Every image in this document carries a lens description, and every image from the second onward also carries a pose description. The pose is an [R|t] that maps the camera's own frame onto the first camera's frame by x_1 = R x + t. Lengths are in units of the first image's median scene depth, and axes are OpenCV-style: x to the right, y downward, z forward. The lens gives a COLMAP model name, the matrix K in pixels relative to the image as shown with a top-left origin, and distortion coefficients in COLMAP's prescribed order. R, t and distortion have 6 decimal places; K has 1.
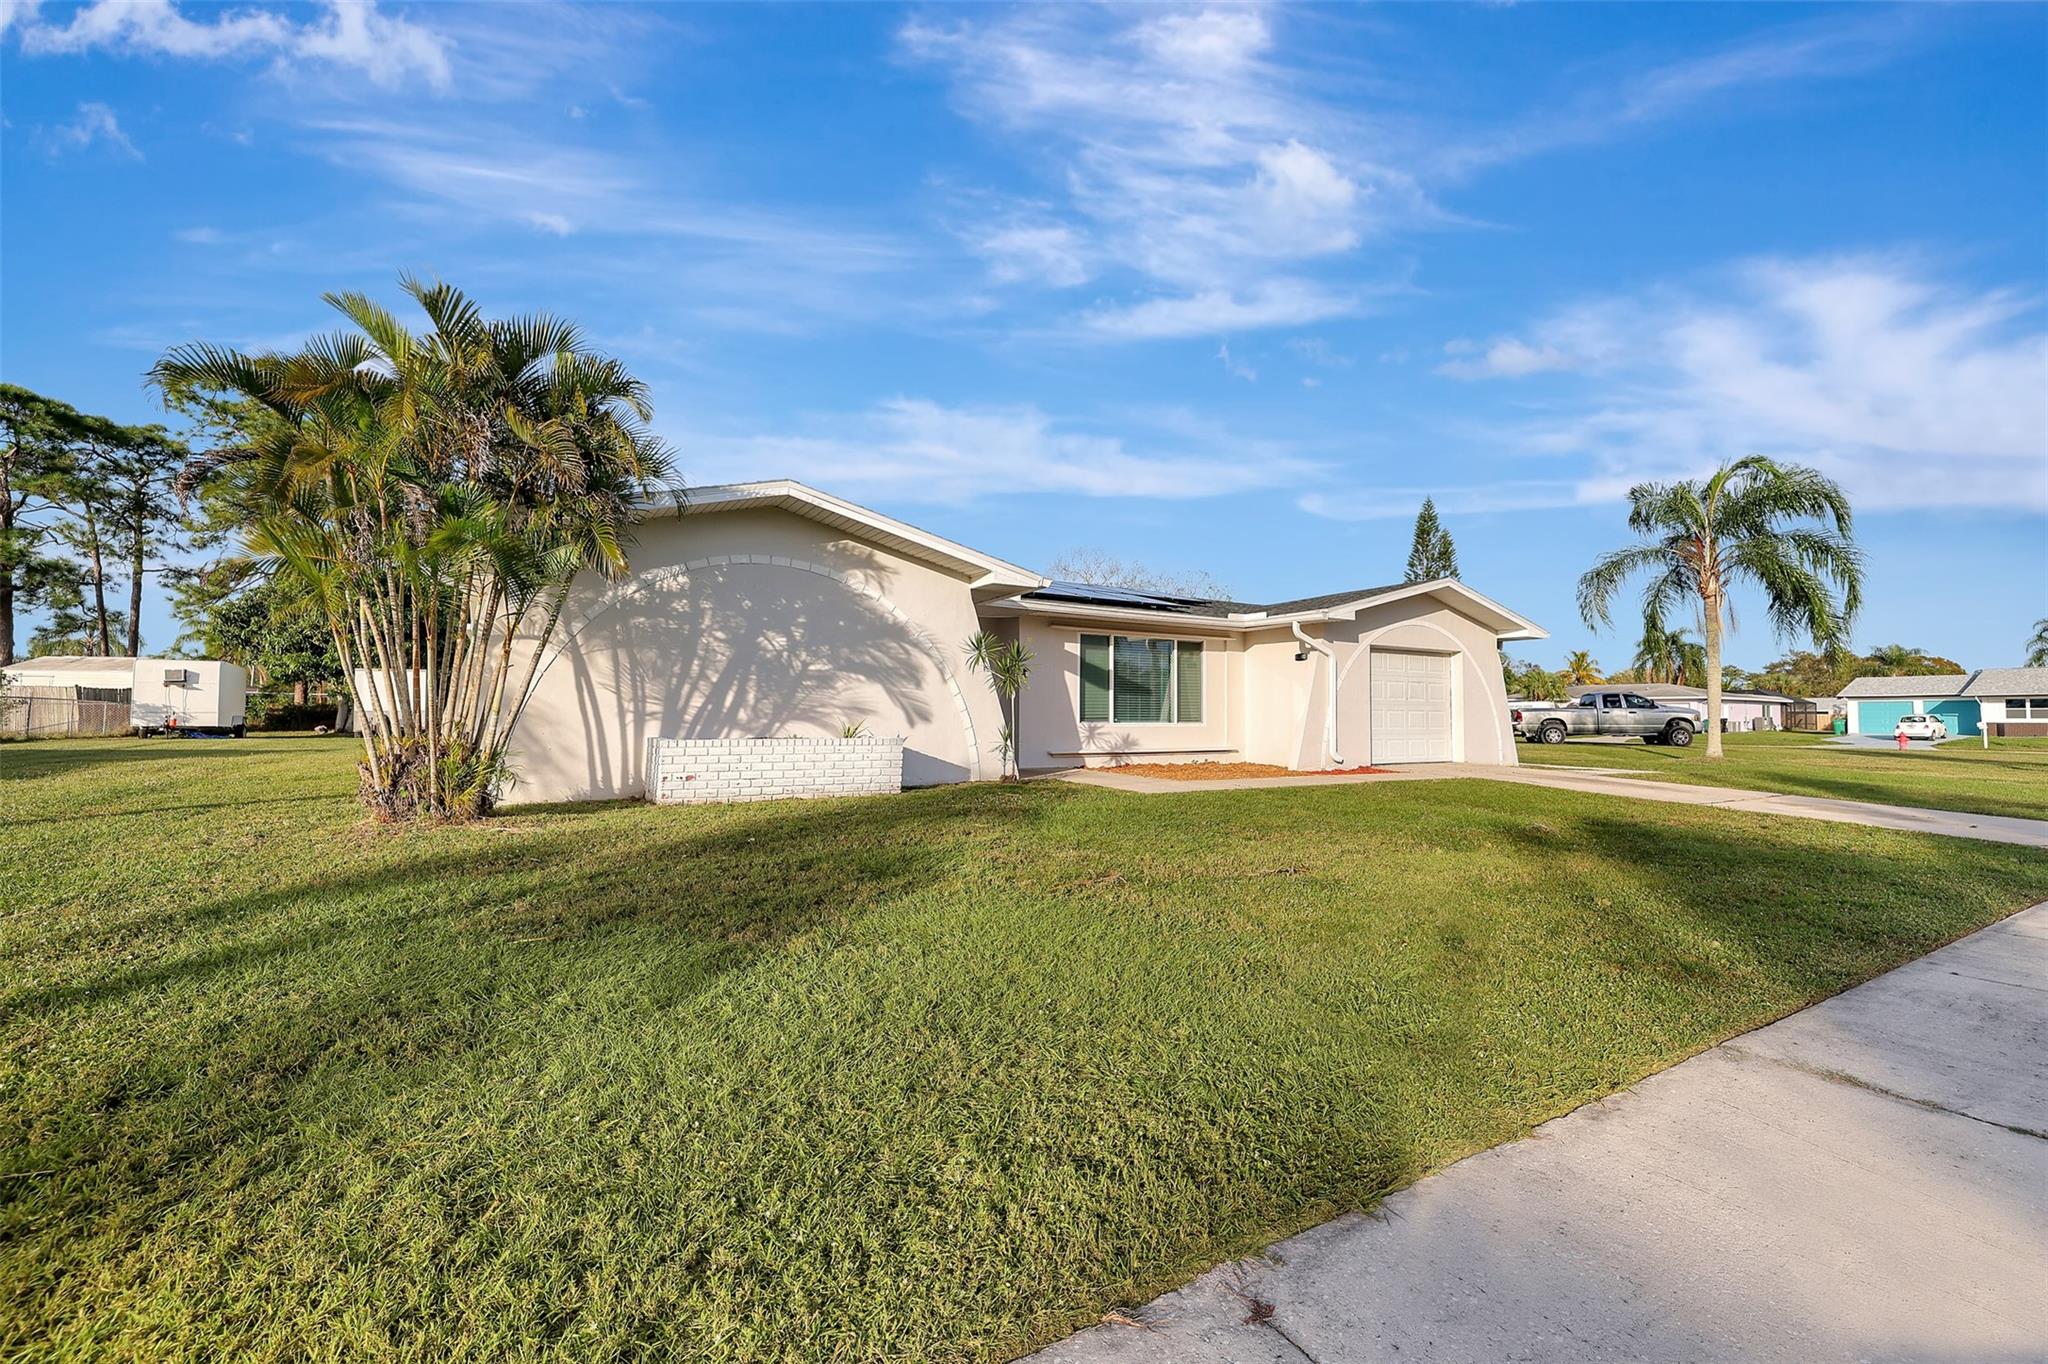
lens RADIAL K [[856.8, 0, 1026.6], [0, 856.8, 683.7], [0, 0, 1]] dist [-0.000405, -0.000480]
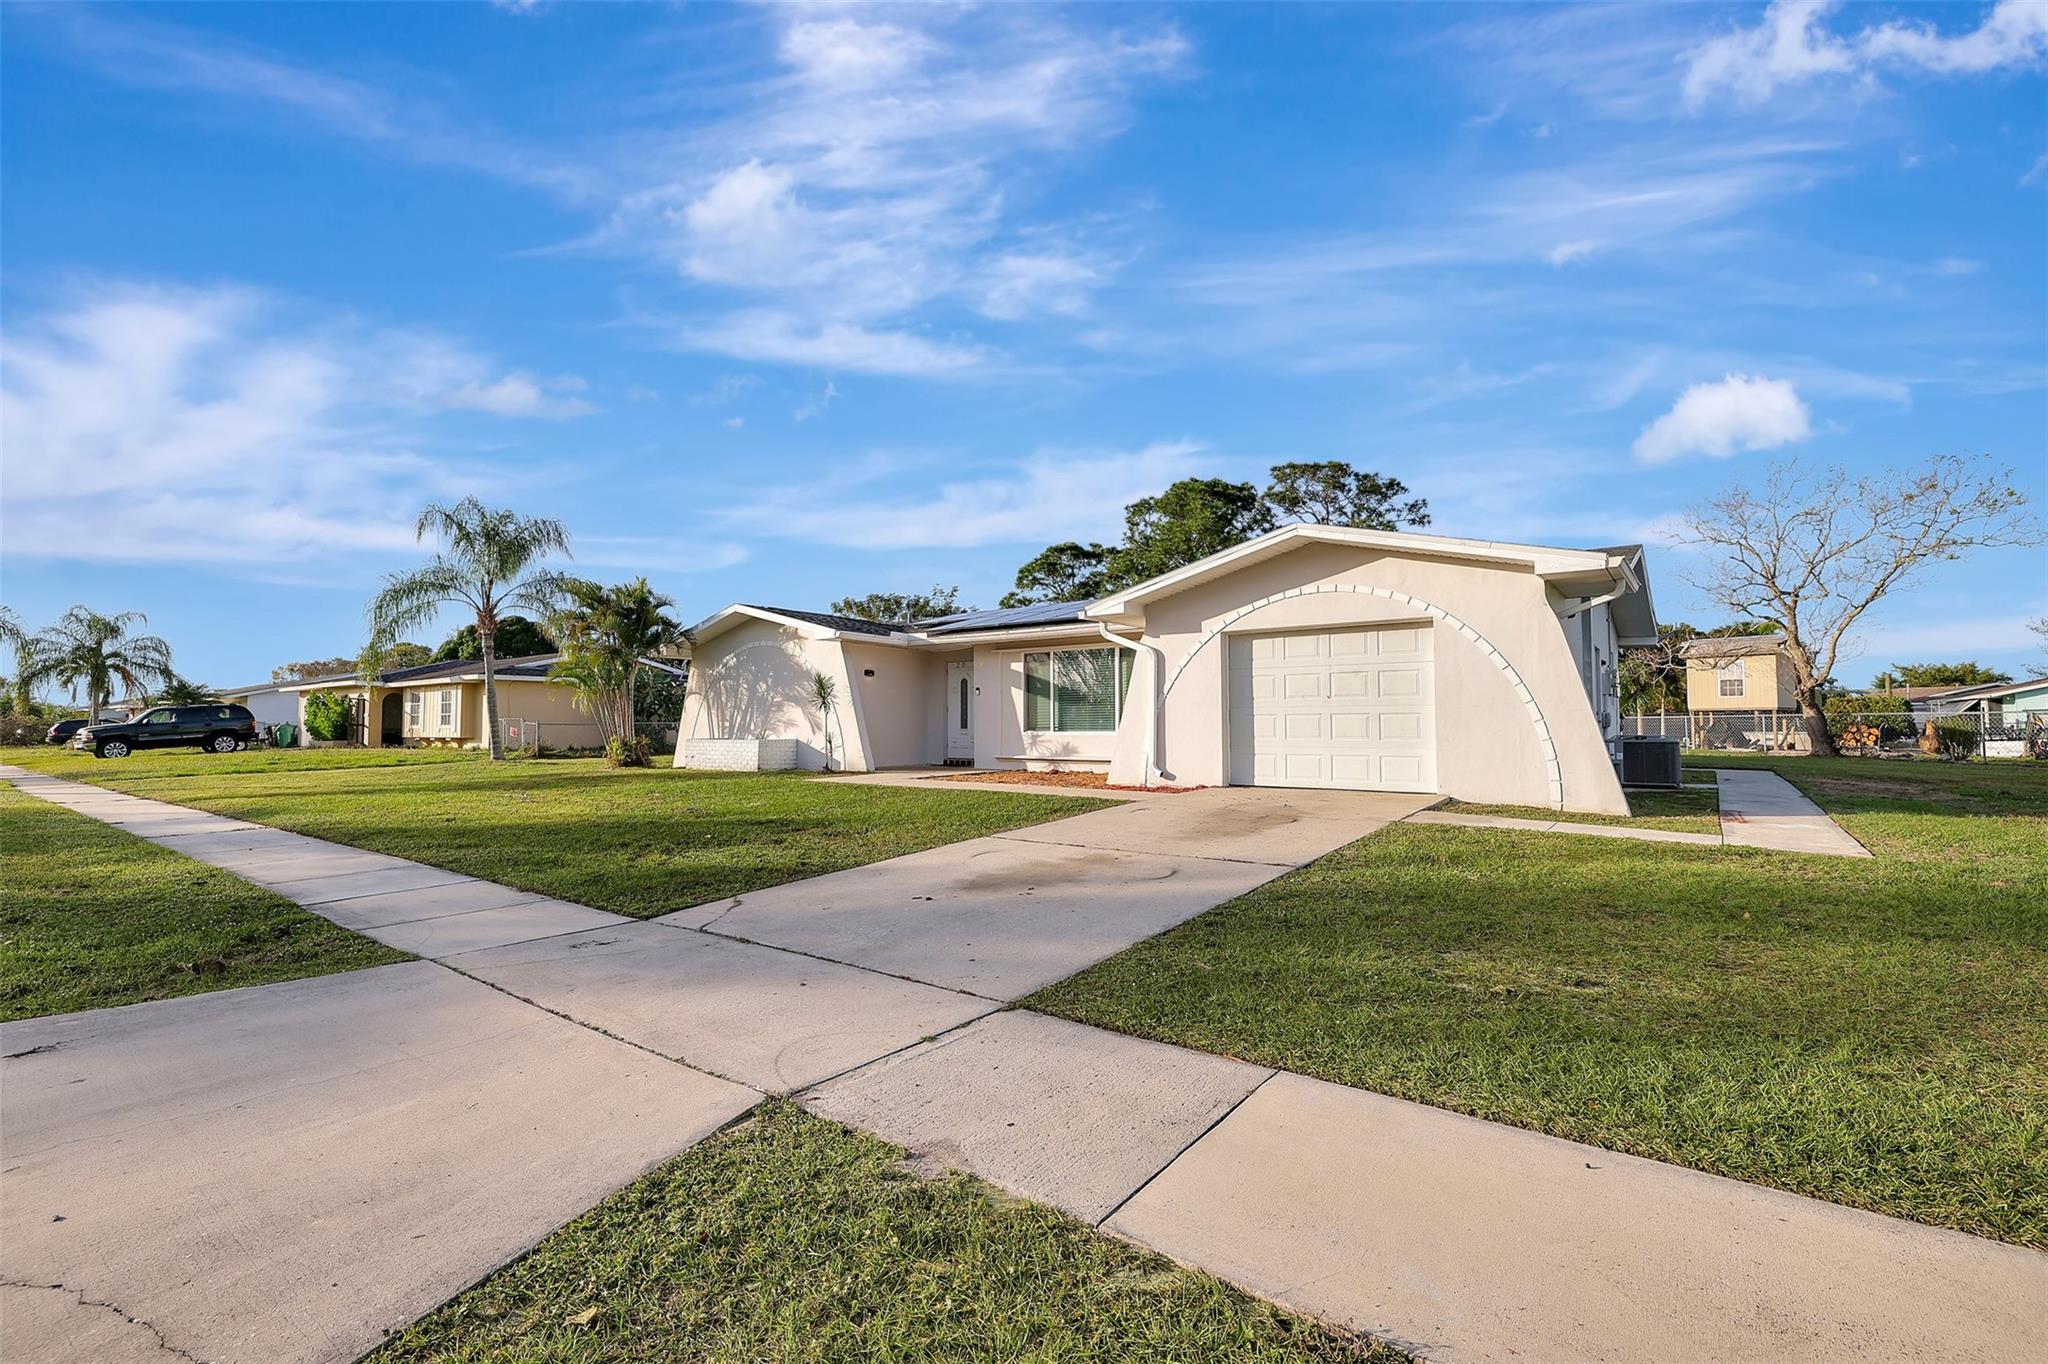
lens RADIAL K [[878.7, 0, 1018.4], [0, 878.7, 685.3], [0, 0, 1]] dist [0.000306, -0.000529]
pose [[0.369070, -0.049208, -0.928098, 1.148058], [0.040758, 0.998494, -0.036732, 0.026834], [0.928508, -0.024271, 0.370519, 0.559982]]
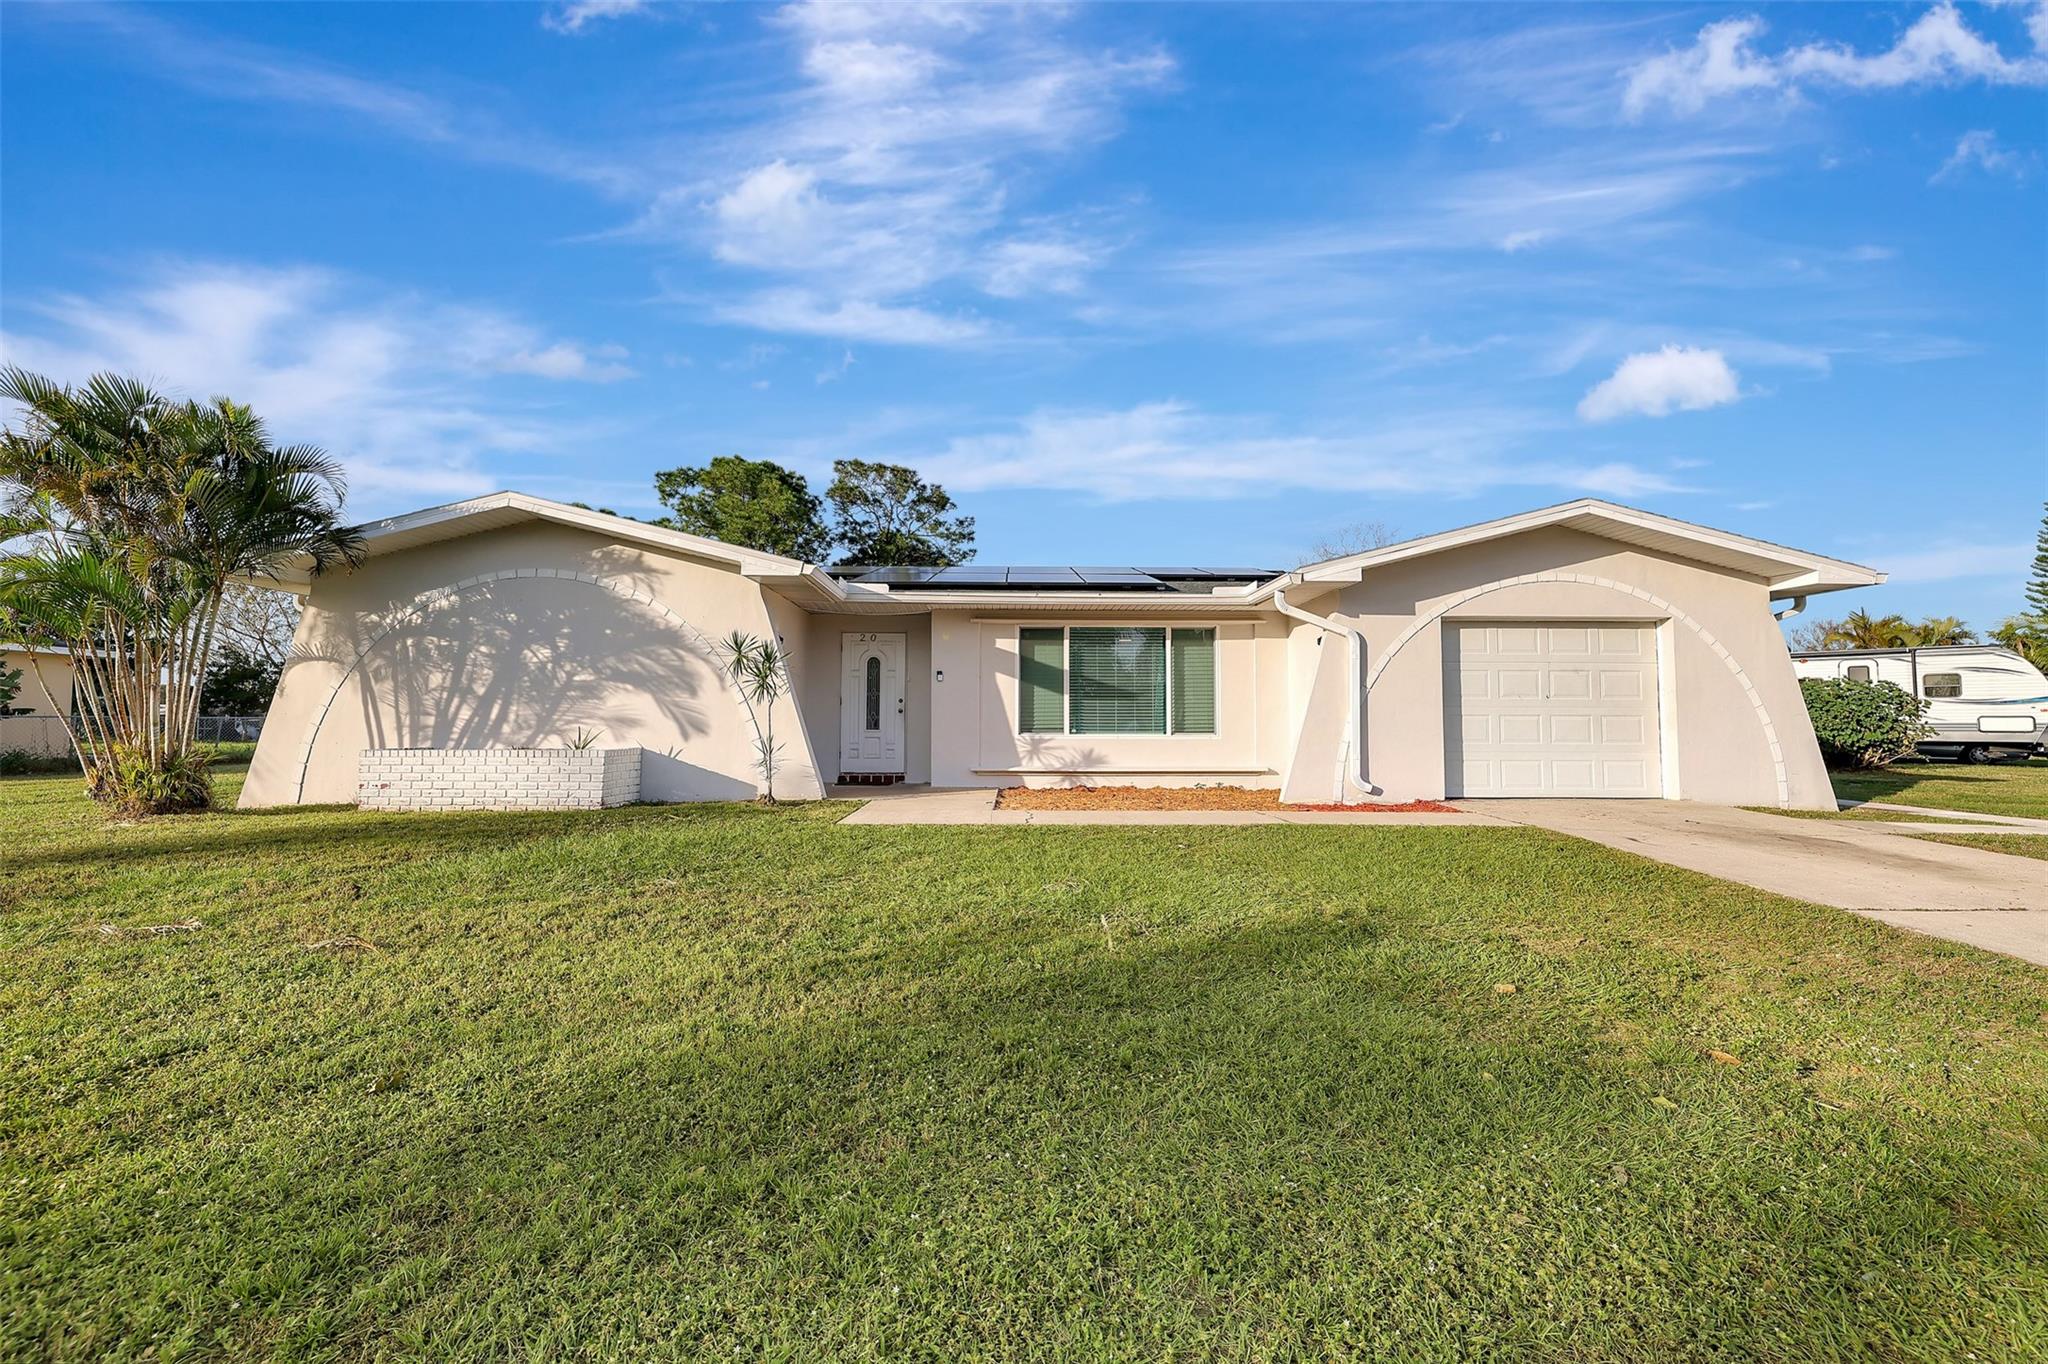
lens RADIAL K [[856.8, 0, 1026.6], [0, 856.8, 683.7], [0, 0, 1]] dist [-0.000405, -0.000480]
pose [[0.868689, -0.029378, -0.494486, 0.479258], [0.022648, 0.999551, -0.019598, 0.012829], [0.494840, 0.005825, 0.868965, 0.284610]]
